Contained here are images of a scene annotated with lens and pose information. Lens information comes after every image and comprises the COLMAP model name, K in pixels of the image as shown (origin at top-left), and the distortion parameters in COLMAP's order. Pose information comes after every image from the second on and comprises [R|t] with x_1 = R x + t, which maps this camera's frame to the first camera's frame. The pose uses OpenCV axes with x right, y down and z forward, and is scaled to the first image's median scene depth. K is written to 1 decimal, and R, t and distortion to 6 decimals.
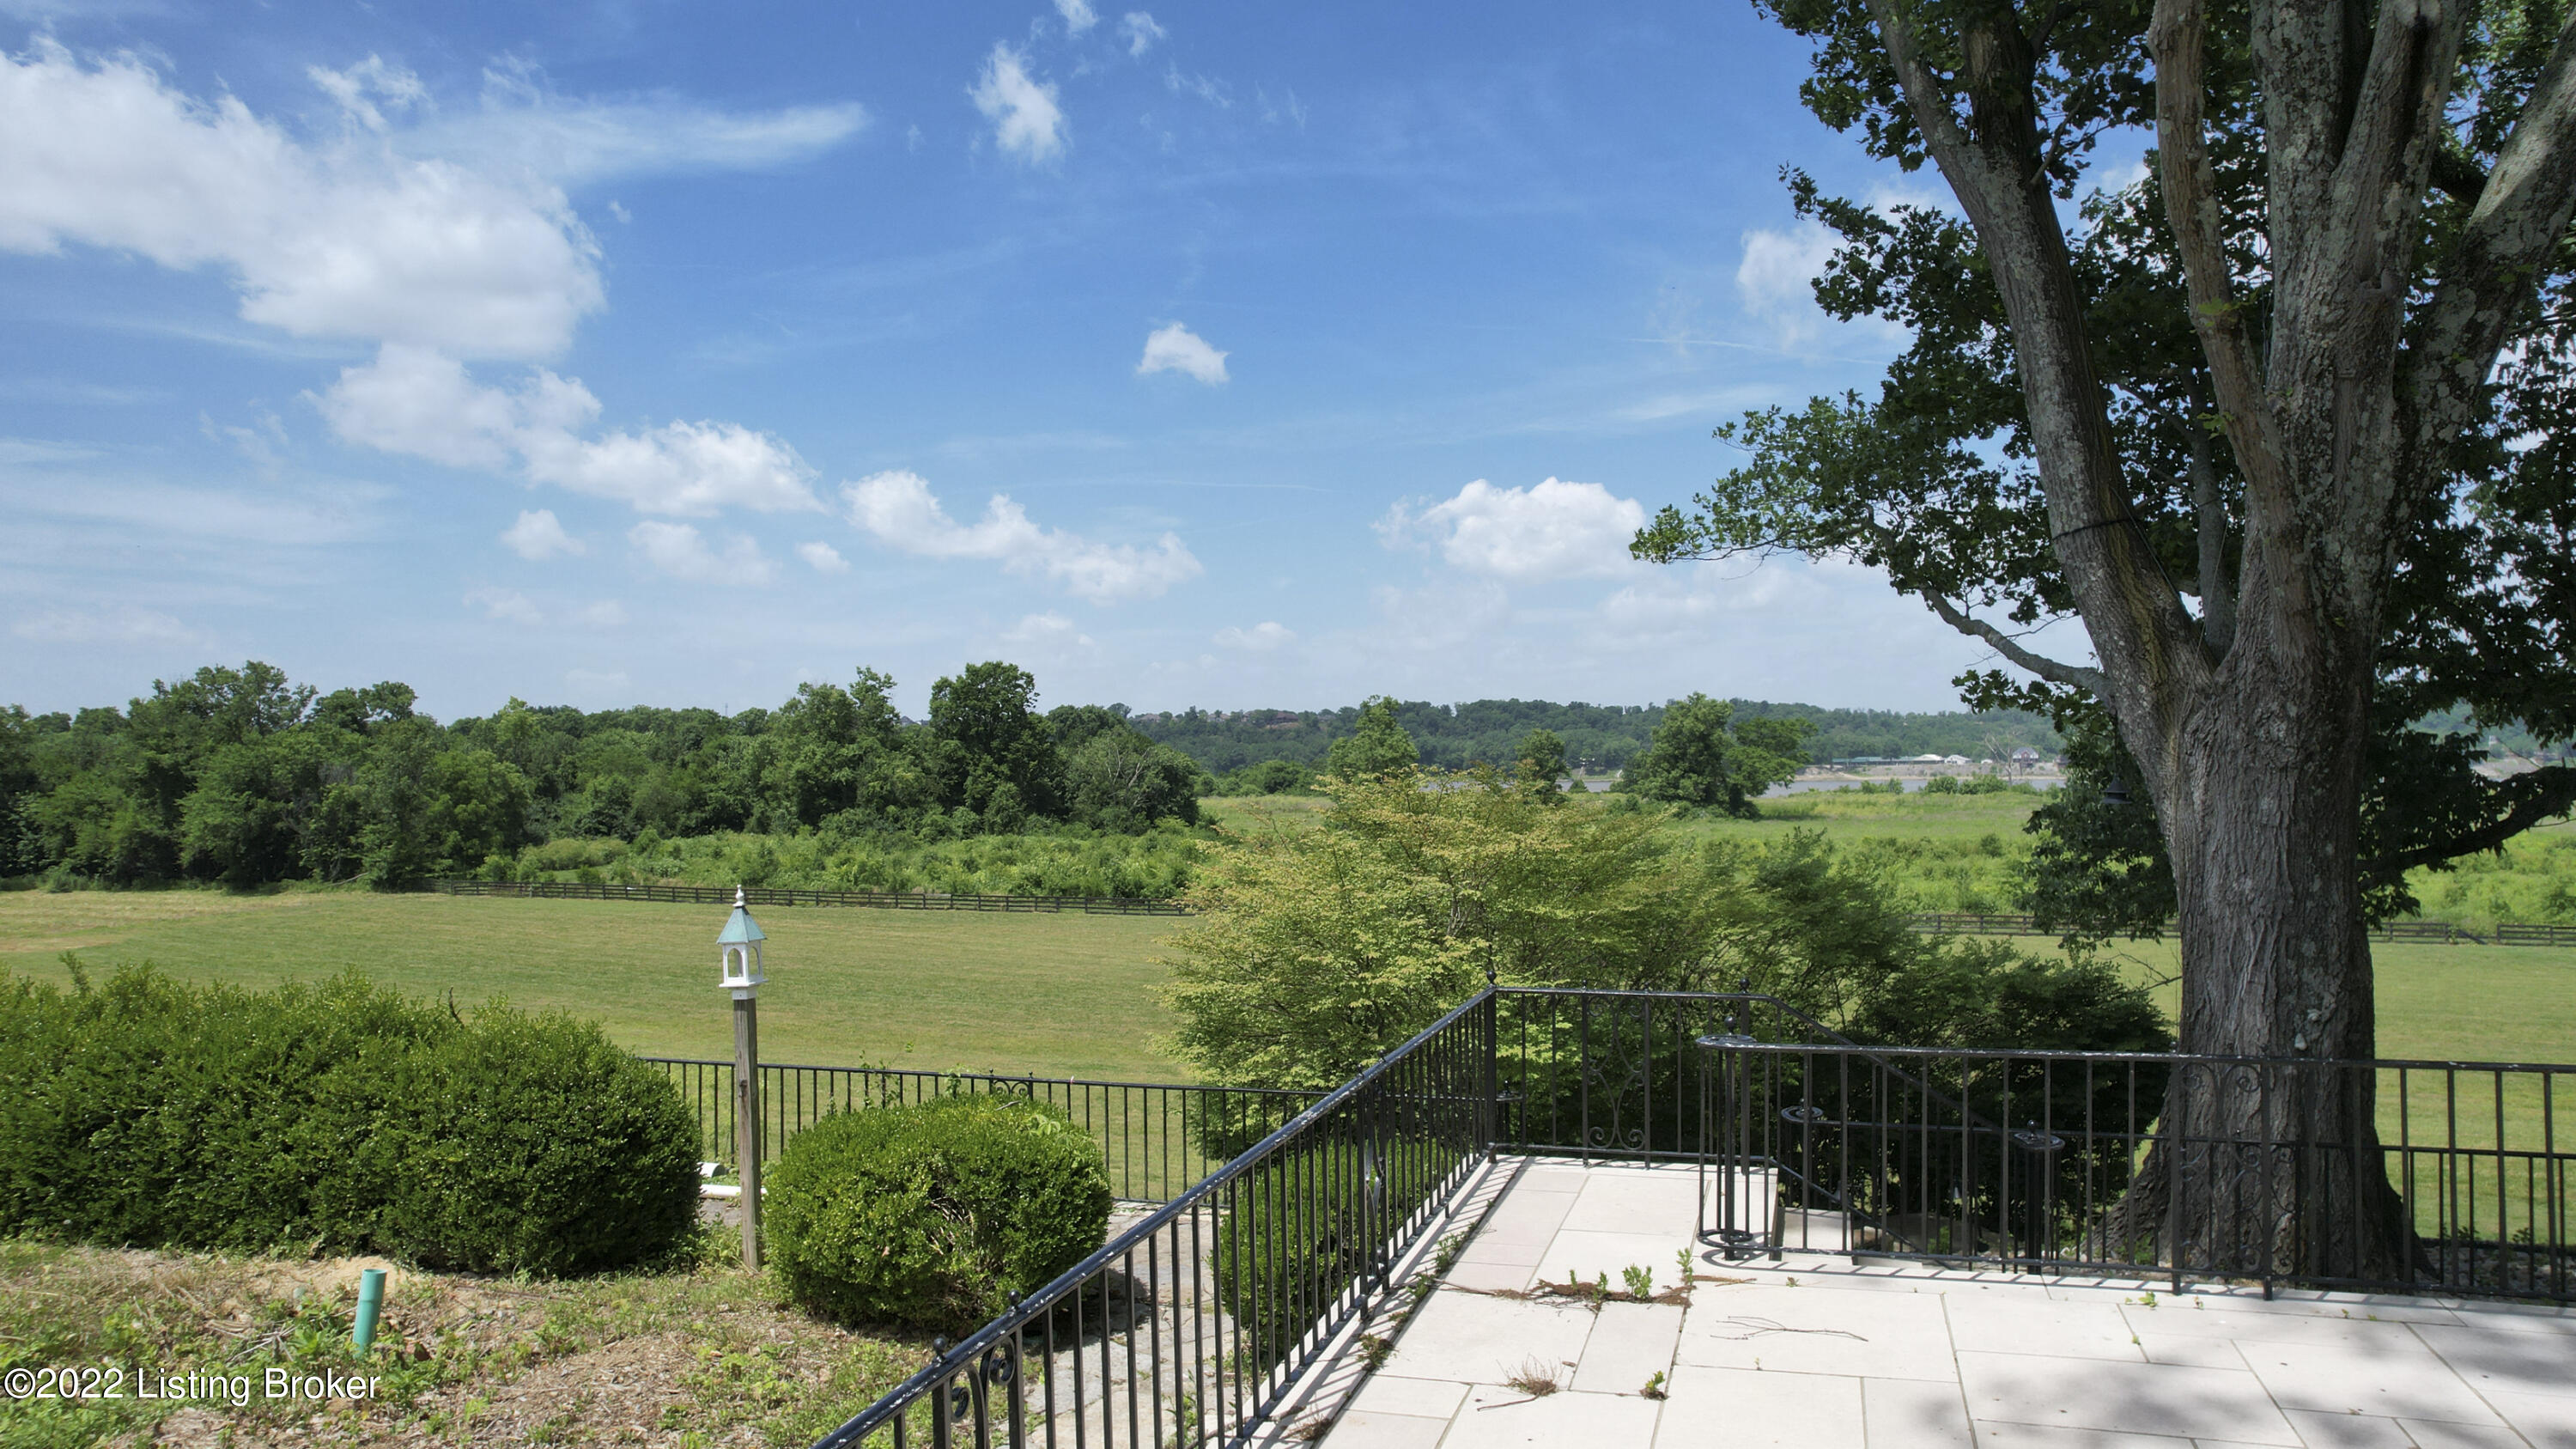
lens RADIAL K [[1692.1, 0, 1337.6], [0, 1692.1, 726.8], [0, 0, 1]] dist [-0.081855, 0.082140]
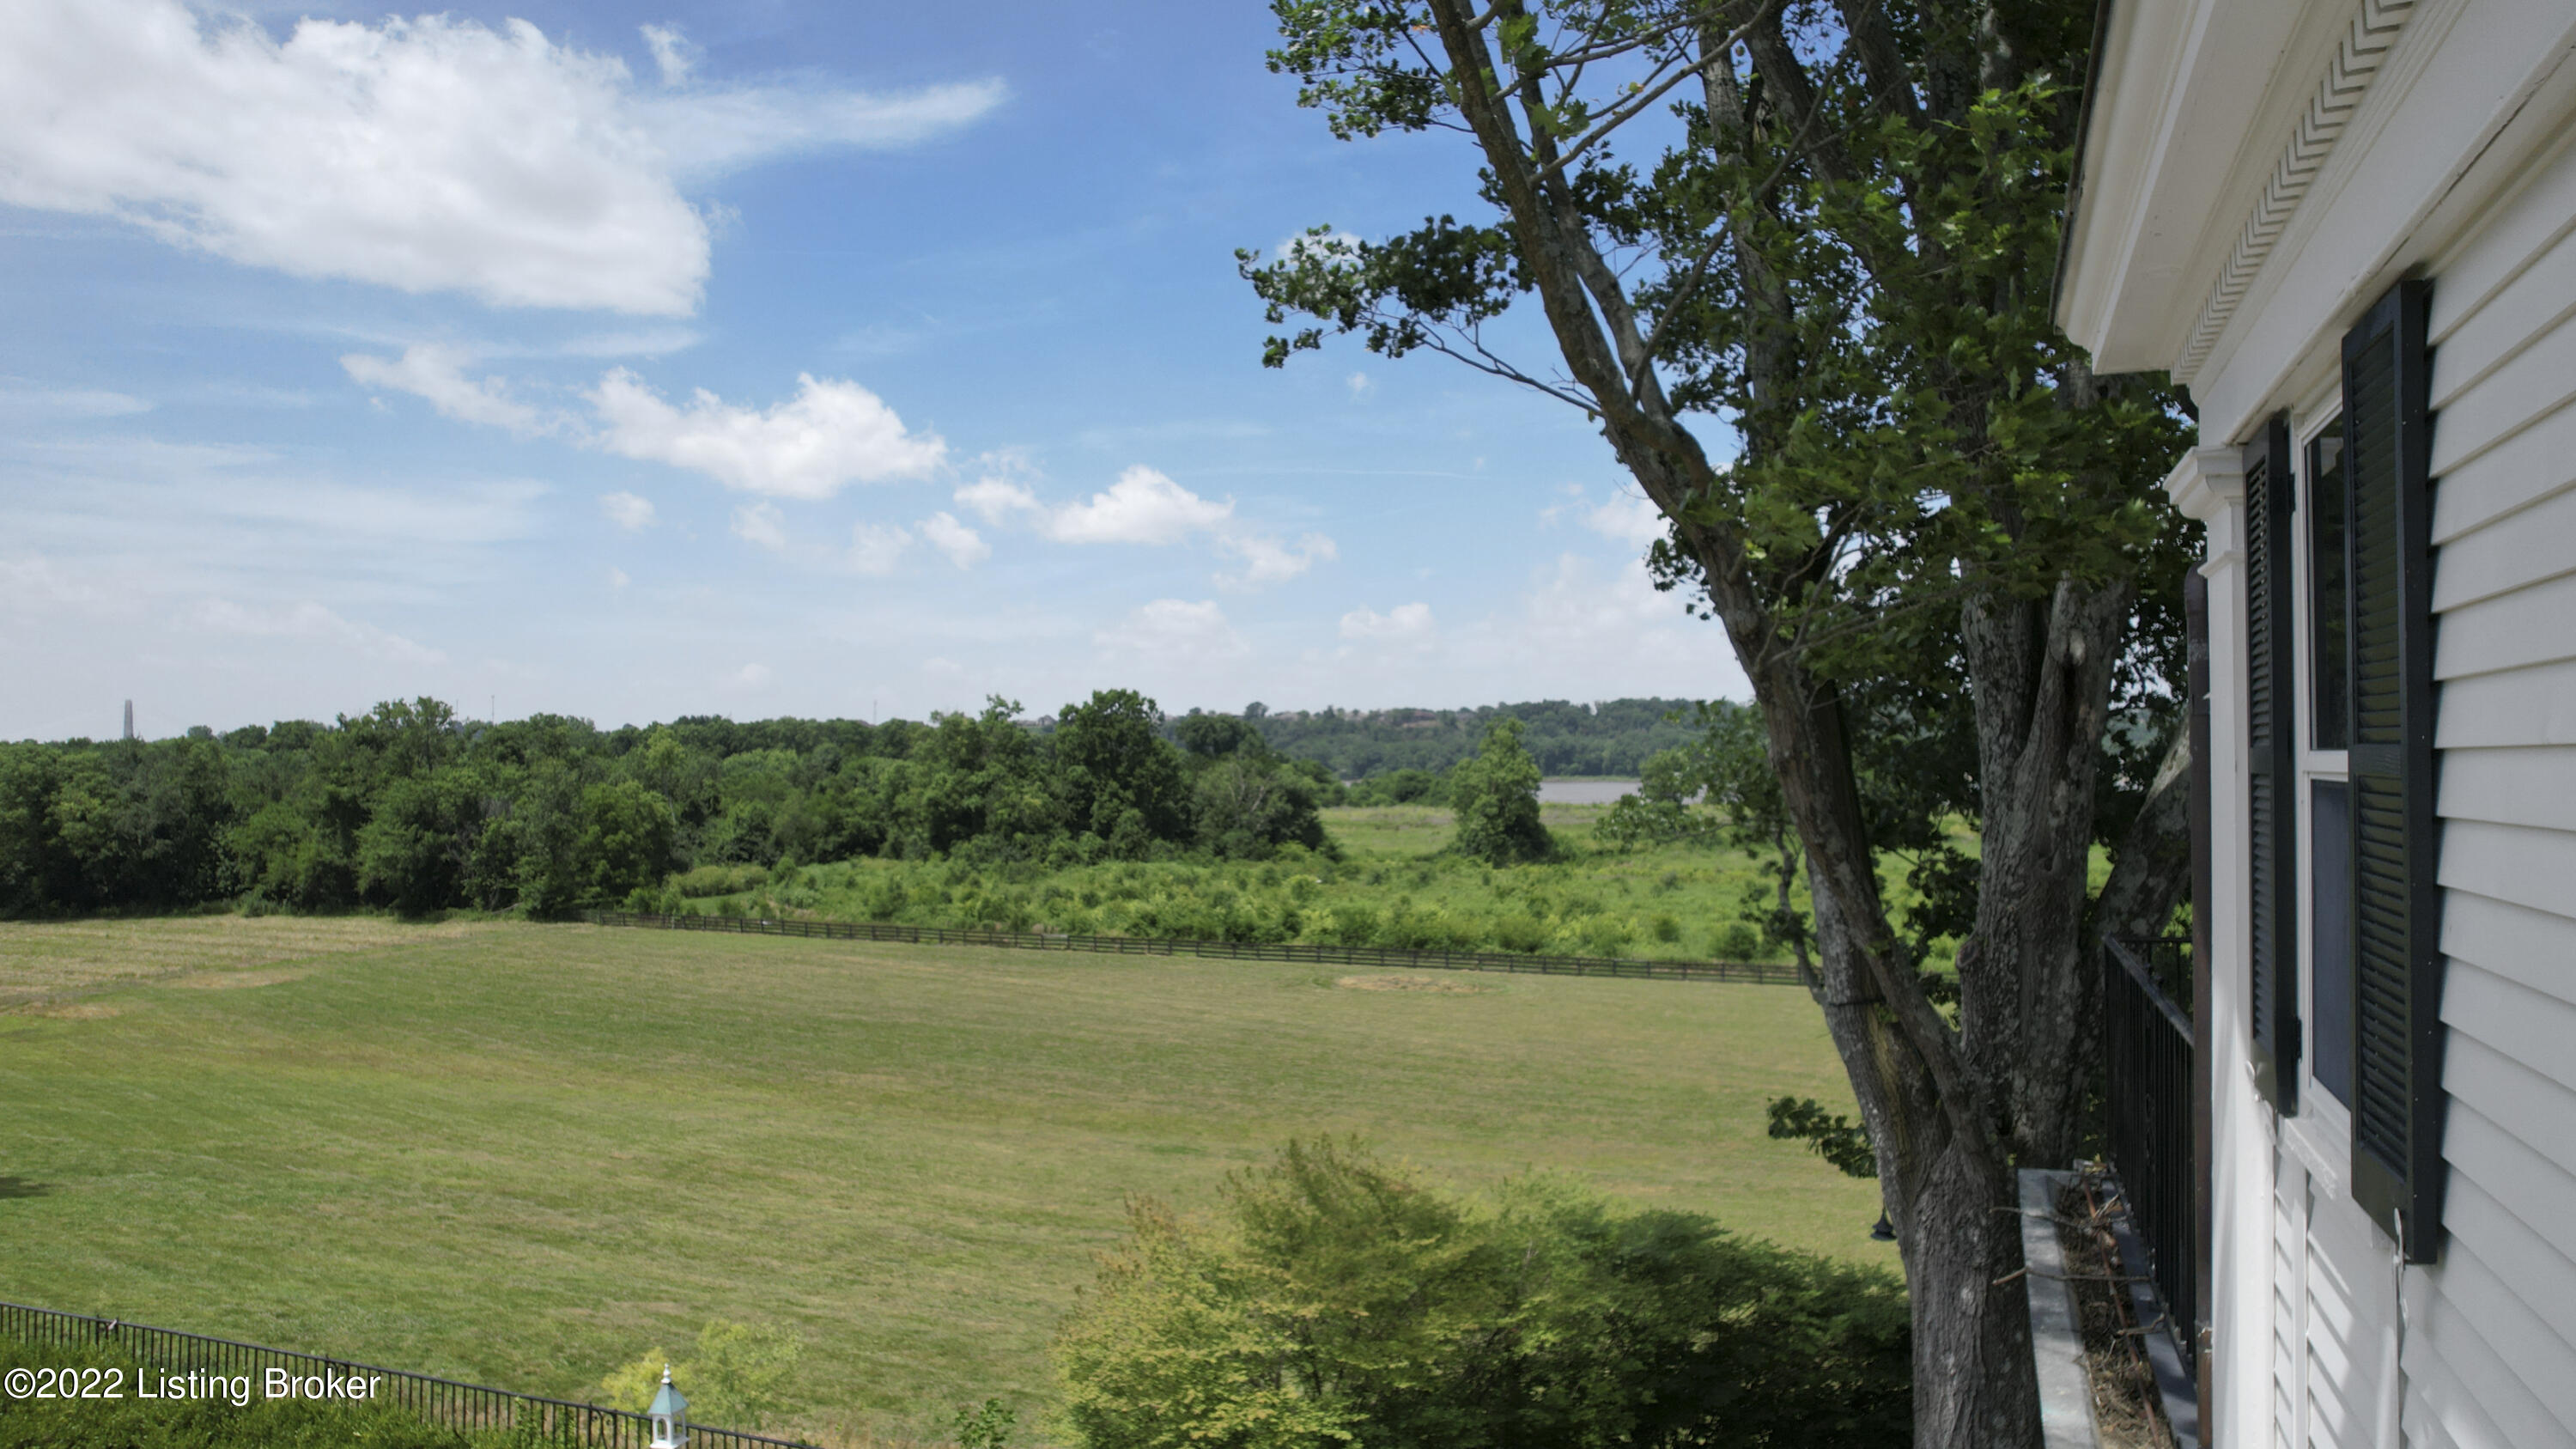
lens RADIAL K [[1694.8, 0, 1350.2], [0, 1694.8, 730.0], [0, 0, 1]] dist [-0.076121, 0.060649]
pose [[0.997152, 0.000747, -0.075411, 0.015301], [-0.000346, 0.999986, 0.005332, -0.023900], [0.075414, -0.005291, 0.997138, -0.012093]]
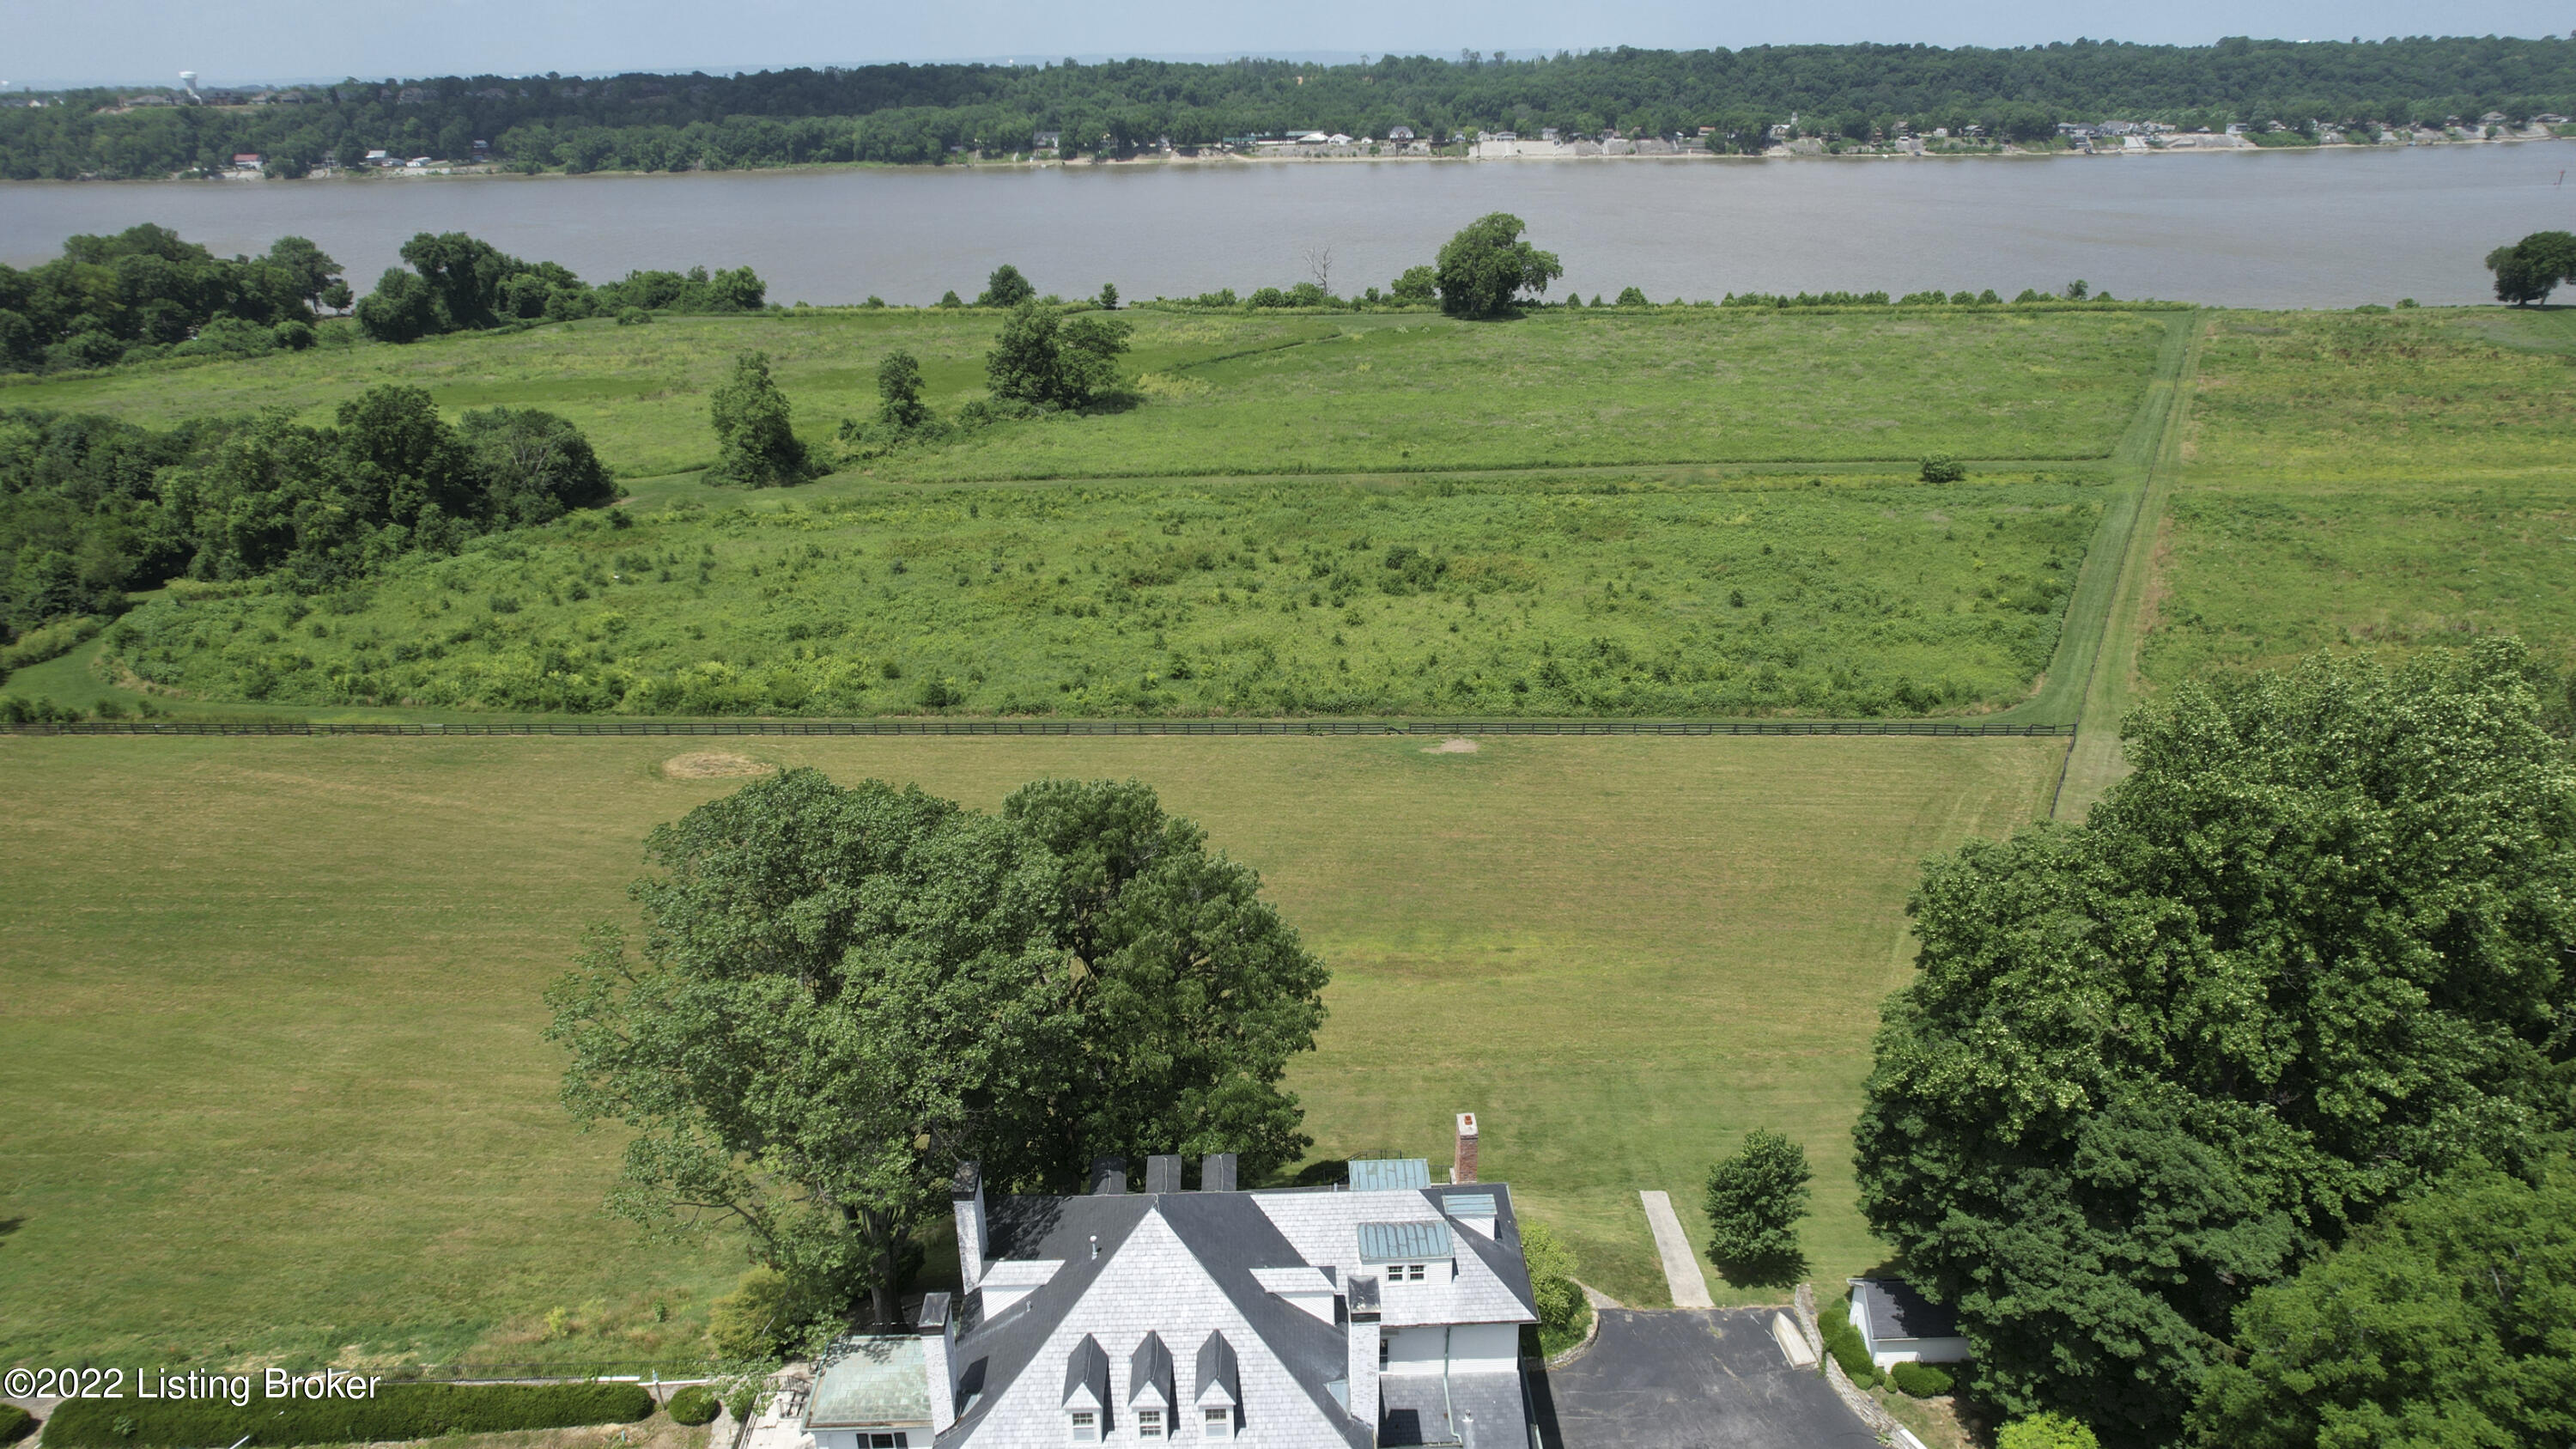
lens RADIAL K [[1698.9, 0, 1296.4], [0, 1698.9, 720.6], [0, 0, 1]] dist [-0.074110, 0.082989]
pose [[0.951552, -0.117043, 0.284342, 0.034466], [0.000633, 0.925466, 0.378829, -0.321373], [-0.307488, -0.360295, 0.880703, -0.320558]]
